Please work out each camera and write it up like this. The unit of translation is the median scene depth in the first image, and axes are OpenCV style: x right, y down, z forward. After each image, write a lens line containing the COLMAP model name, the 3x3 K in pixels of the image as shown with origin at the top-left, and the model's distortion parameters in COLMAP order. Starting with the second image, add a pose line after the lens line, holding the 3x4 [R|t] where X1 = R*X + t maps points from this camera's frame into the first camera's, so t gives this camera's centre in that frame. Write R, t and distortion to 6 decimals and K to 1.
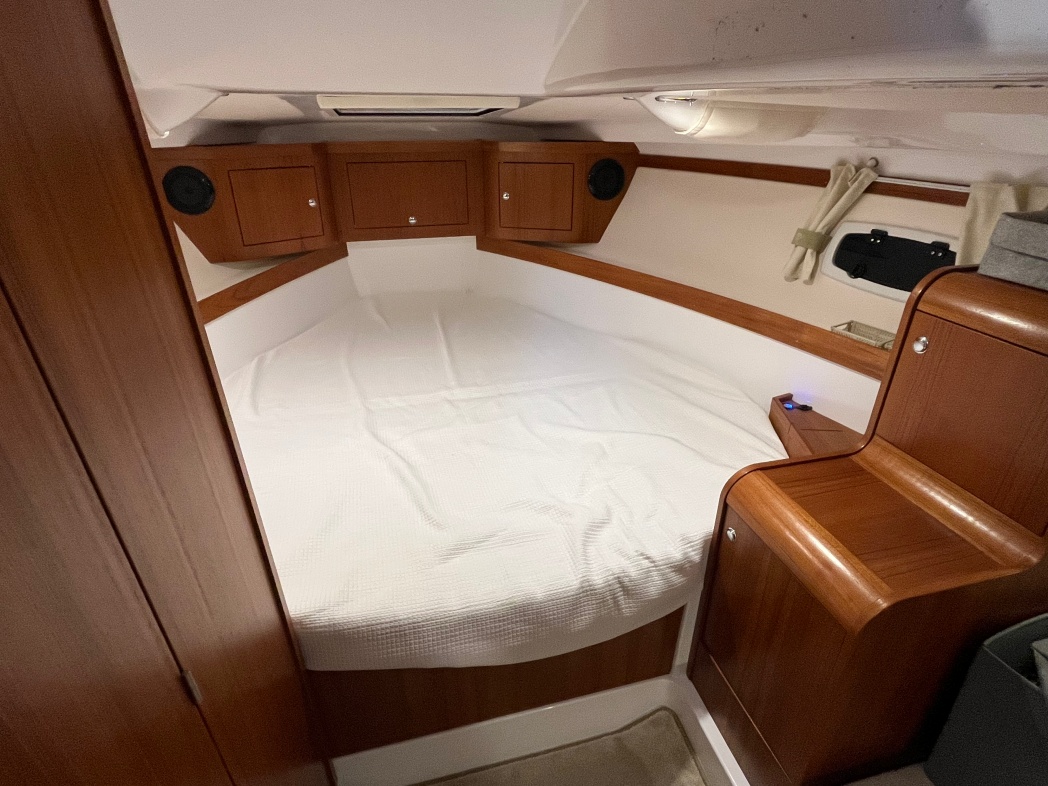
lens RADIAL K [[564.6, 0, 522.0], [0, 564.6, 393.0], [0, 0, 1]] dist [-0.000882, -0.000725]
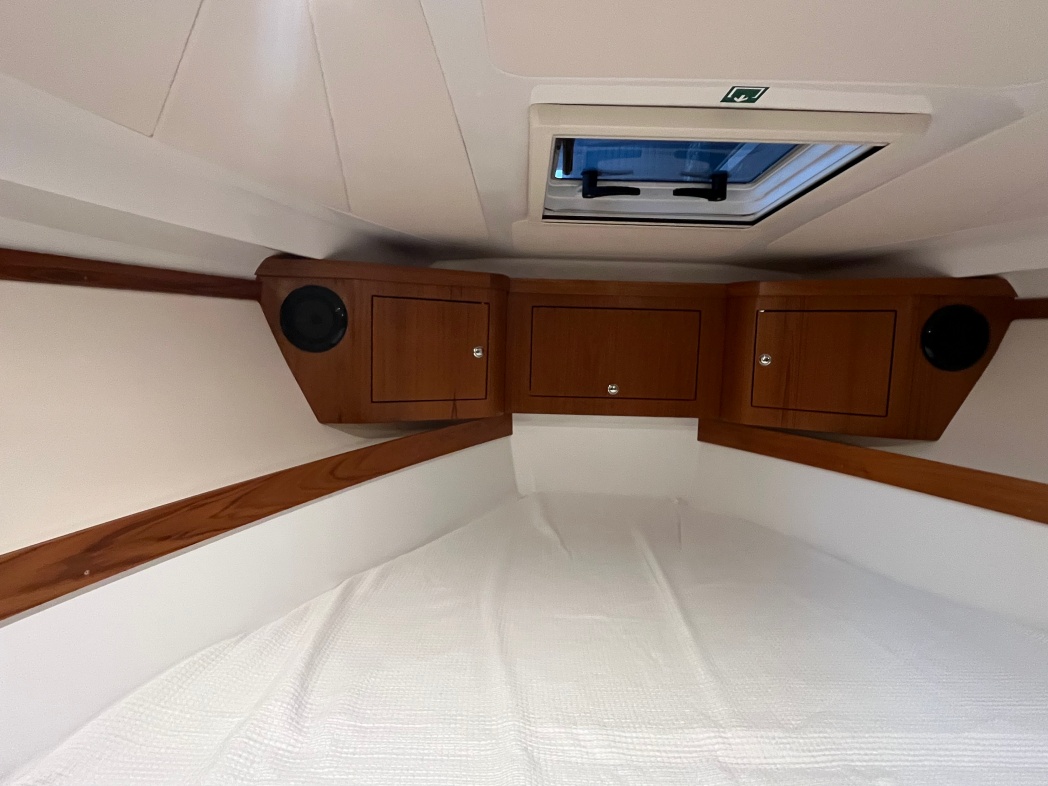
lens RADIAL K [[564.6, 0, 522.0], [0, 564.6, 393.0], [0, 0, 1]] dist [-0.000882, -0.000725]
pose [[0.968831, 0.052710, -0.242049, -0.198524], [-0.135011, 0.931582, -0.337532, -0.086308], [0.207697, 0.359691, 0.909662, 0.532230]]
